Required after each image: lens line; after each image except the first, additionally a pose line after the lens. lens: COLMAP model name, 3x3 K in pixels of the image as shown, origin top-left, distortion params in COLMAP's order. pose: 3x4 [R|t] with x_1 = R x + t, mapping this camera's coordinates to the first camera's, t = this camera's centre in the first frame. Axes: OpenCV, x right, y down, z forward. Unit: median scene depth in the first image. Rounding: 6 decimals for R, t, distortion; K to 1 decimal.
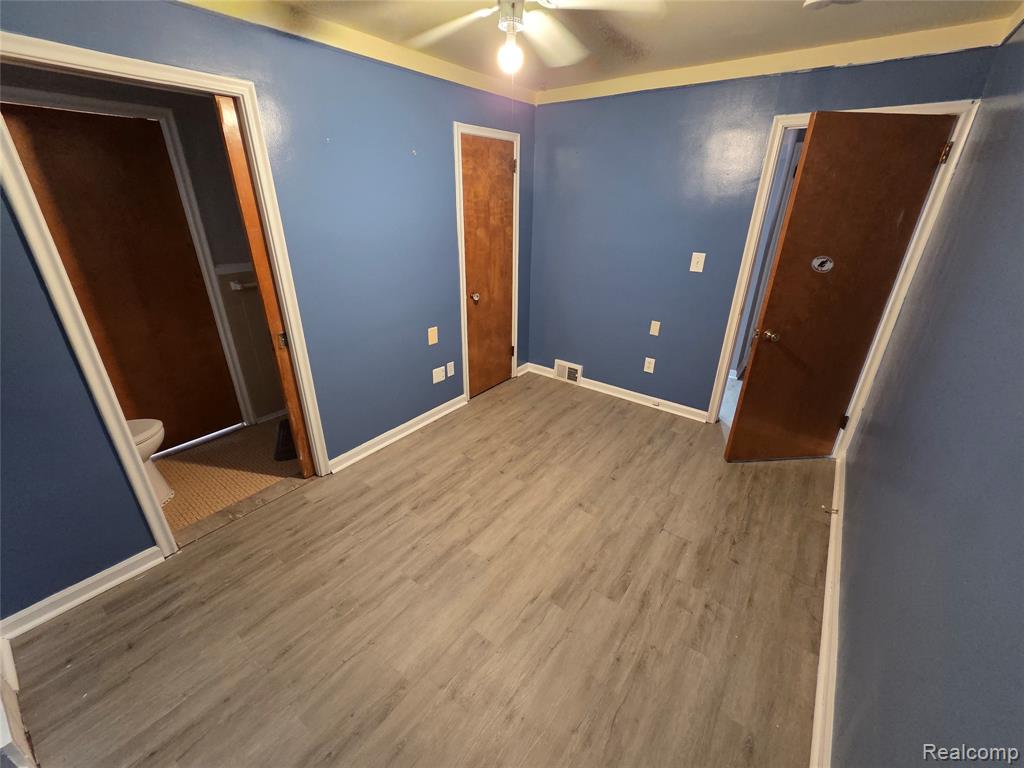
lens RADIAL K [[412.7, 0, 513.5], [0, 412.7, 370.8], [0, 0, 1]] dist [0.000801, -0.003423]
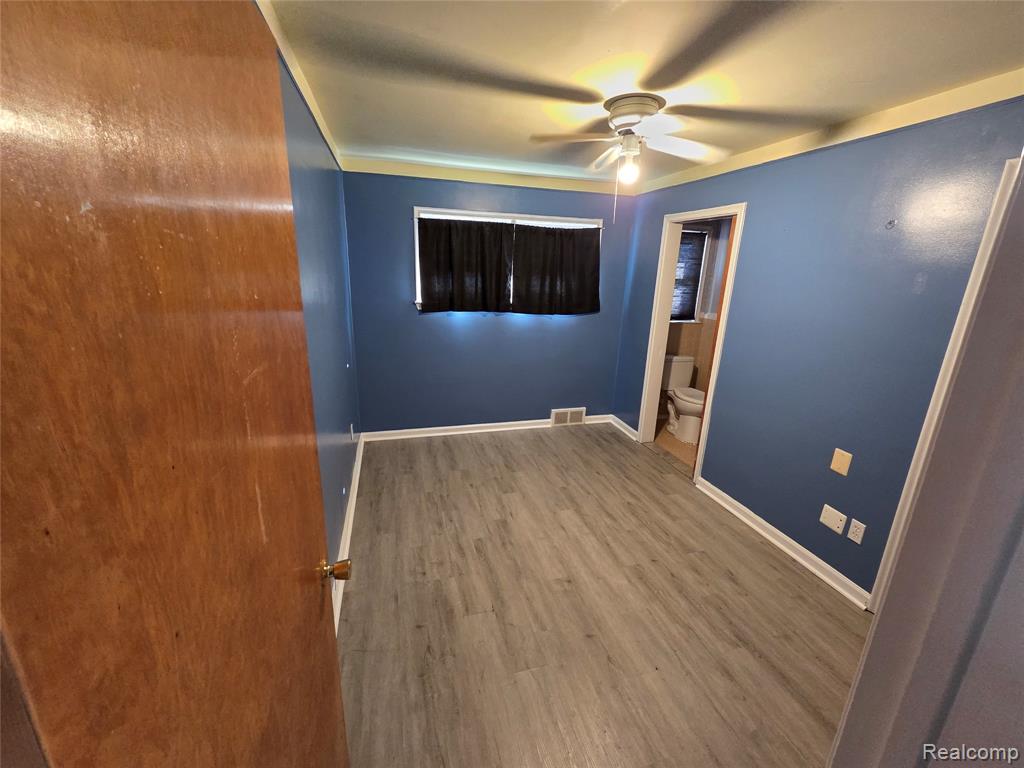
lens RADIAL K [[419.6, 0, 511.0], [0, 419.6, 376.3], [0, 0, 1]] dist [0.008330, -0.003572]
pose [[-0.598627, 0.179752, -0.780599, 0.943228], [-0.345472, 0.821270, 0.454053, -0.463138], [0.722700, 0.541484, -0.429535, 1.114067]]
